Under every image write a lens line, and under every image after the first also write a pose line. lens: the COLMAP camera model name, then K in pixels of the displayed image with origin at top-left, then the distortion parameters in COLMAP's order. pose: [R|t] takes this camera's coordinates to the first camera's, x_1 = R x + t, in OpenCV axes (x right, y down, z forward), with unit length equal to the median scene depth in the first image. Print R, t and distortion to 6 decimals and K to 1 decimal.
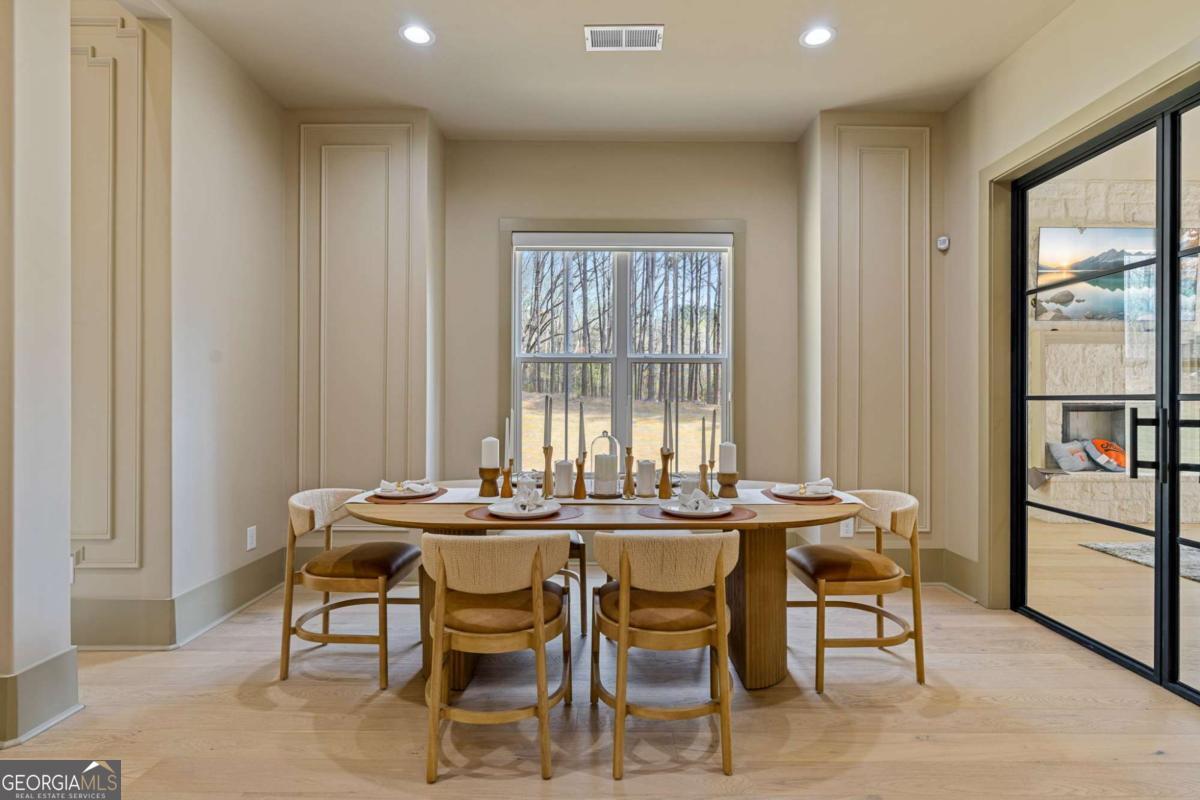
lens RADIAL K [[589.3, 0, 600.0], [0, 589.3, 400.0], [0, 0, 1]] dist [-0.000381, 0.000141]
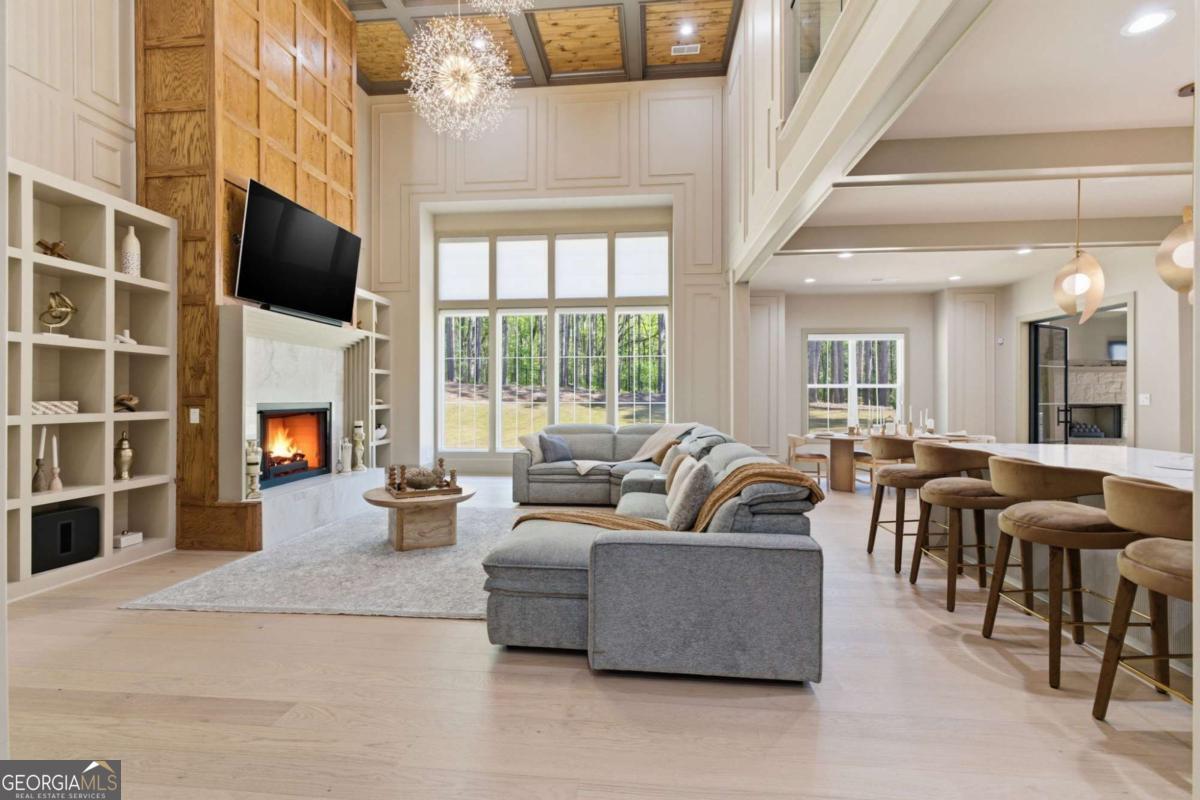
lens RADIAL K [[538.7, 0, 601.6], [0, 538.7, 395.3], [0, 0, 1]] dist [0.002037, 0.000914]
pose [[0.994675, -0.002466, -0.103029, -1.259487], [0.002426, 0.999997, -0.000512, -0.050738], [0.103030, 0.000259, 0.994678, -2.113075]]
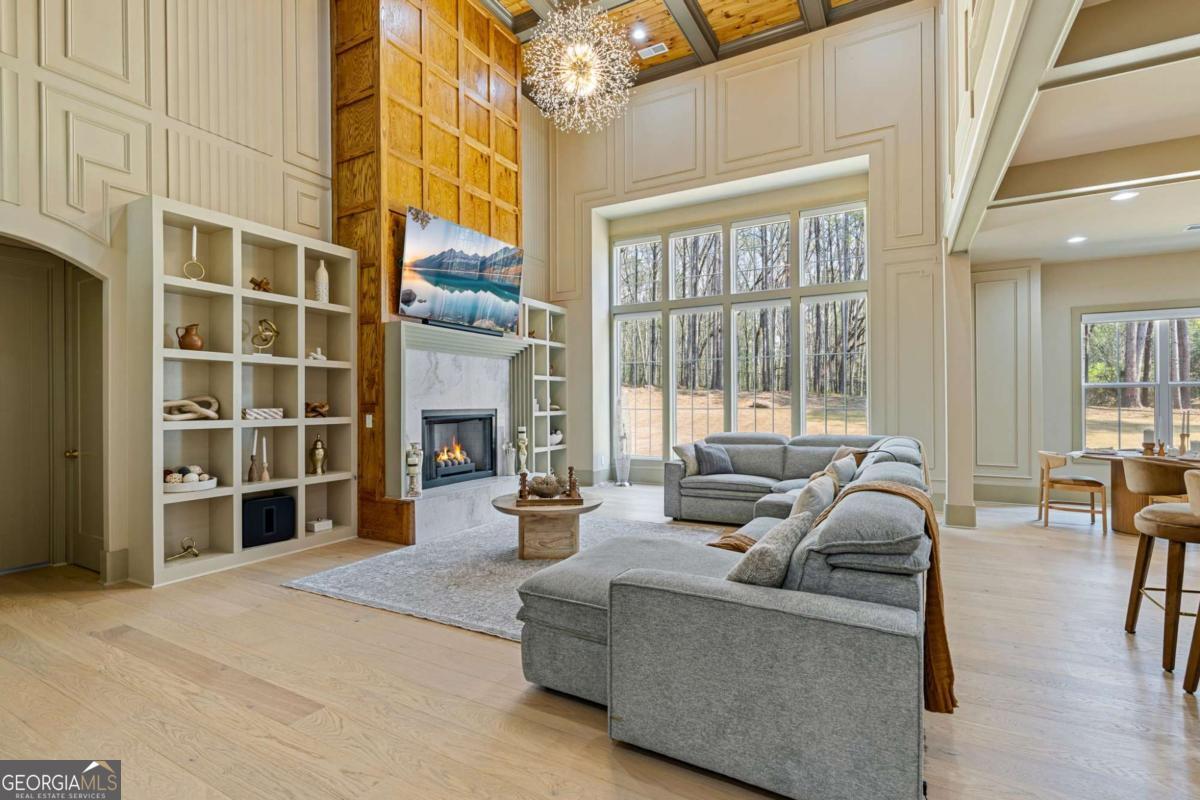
lens RADIAL K [[554.6, 0, 600.0], [0, 554.6, 400.0], [0, 0, 1]] dist [-0.000080, 0.000229]
pose [[0.876332, -0.010224, -0.481599, -1.013150], [0.009204, 0.999948, -0.004479, -0.048983], [0.481619, -0.000507, 0.876380, -1.884926]]
